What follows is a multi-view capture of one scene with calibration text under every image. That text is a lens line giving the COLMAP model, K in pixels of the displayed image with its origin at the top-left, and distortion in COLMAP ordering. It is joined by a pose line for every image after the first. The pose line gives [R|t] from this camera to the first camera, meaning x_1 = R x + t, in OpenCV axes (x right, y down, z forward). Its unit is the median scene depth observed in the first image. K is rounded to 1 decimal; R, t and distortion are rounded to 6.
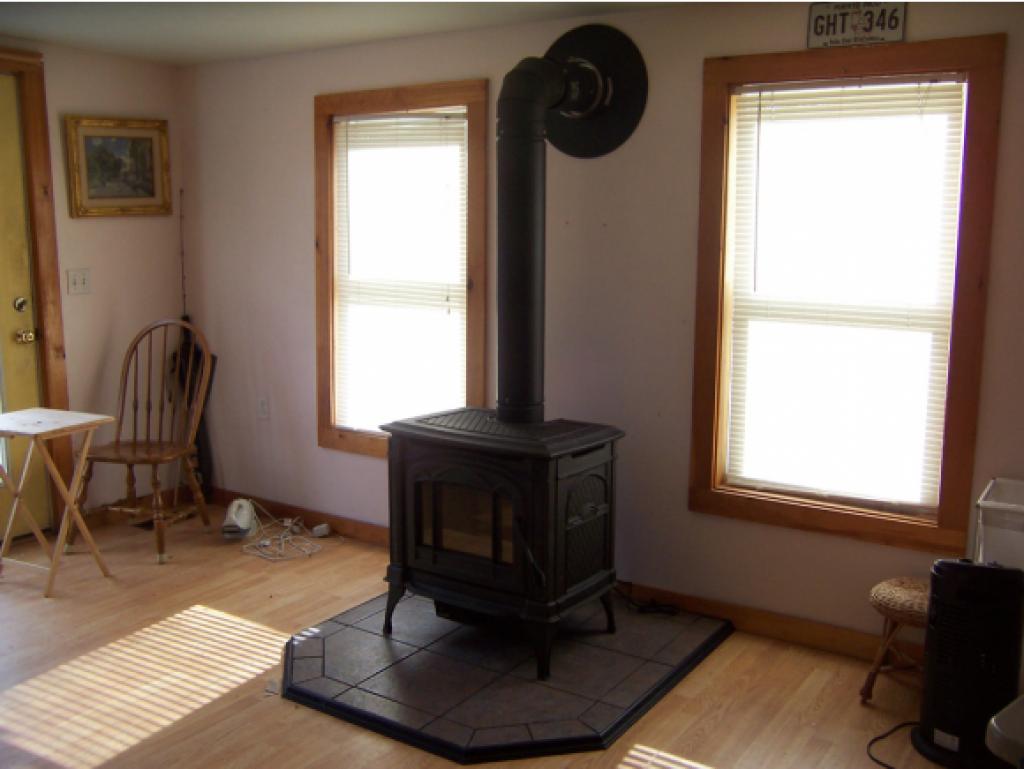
lens RADIAL K [[991.1, 0, 512.0], [0, 991.1, 384.5], [0, 0, 1]] dist [-0.190813, 0.302750]
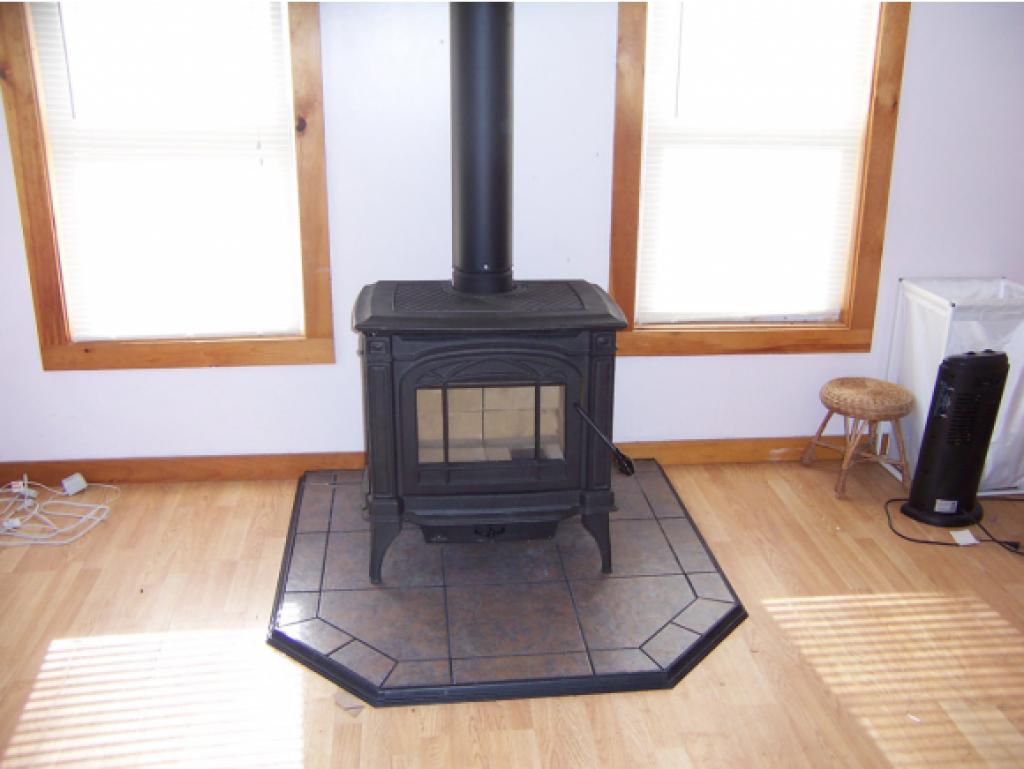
lens RADIAL K [[989.5, 0, 512.0], [0, 989.5, 384.5], [0, 0, 1]] dist [-0.074327, -0.000001]
pose [[0.763962, -0.206604, 0.611291, -0.448180], [0.095517, 0.973127, 0.209525, -0.051198], [-0.638153, -0.101681, 0.763166, 0.307037]]
